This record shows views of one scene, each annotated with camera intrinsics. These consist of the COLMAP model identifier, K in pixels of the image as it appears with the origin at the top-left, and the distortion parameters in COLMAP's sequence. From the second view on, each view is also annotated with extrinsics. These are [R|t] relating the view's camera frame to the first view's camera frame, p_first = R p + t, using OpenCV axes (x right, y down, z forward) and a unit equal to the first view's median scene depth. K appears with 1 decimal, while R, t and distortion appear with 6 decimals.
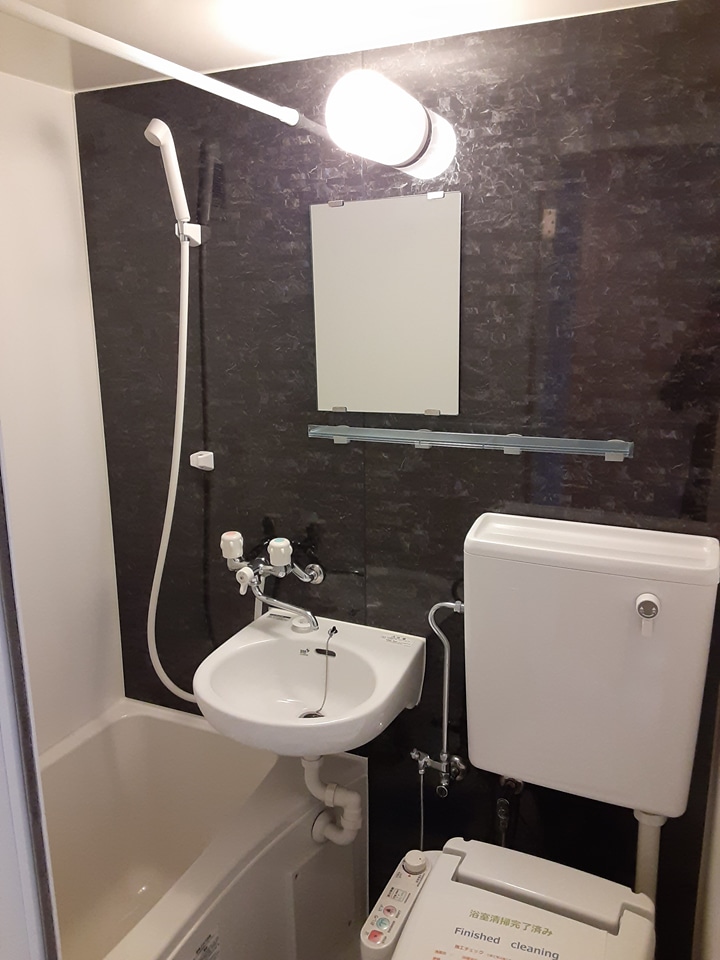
lens RADIAL K [[764.7, 0, 351.5], [0, 764.7, 479.5], [0, 0, 1]] dist [0.114613, -0.163878]
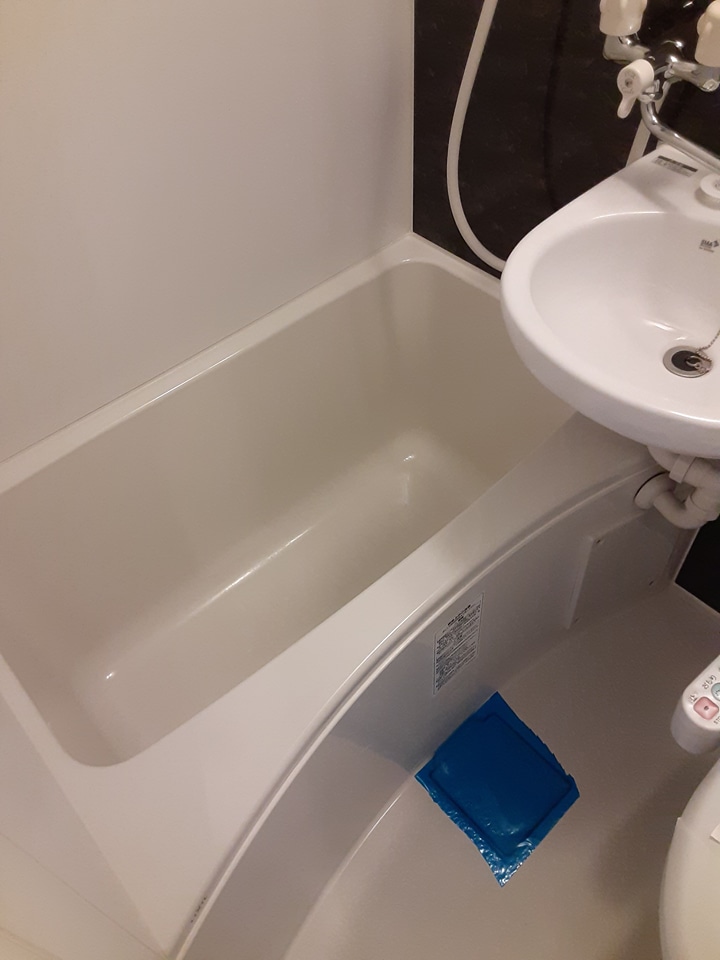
lens RADIAL K [[764.7, 0, 351.5], [0, 764.7, 479.5], [0, 0, 1]] dist [0.114613, -0.163878]
pose [[0.915547, 0.275263, -0.293263, -0.089257], [-0.043924, 0.793194, 0.607383, 0.033008], [0.399804, -0.543206, 0.738298, 0.417993]]
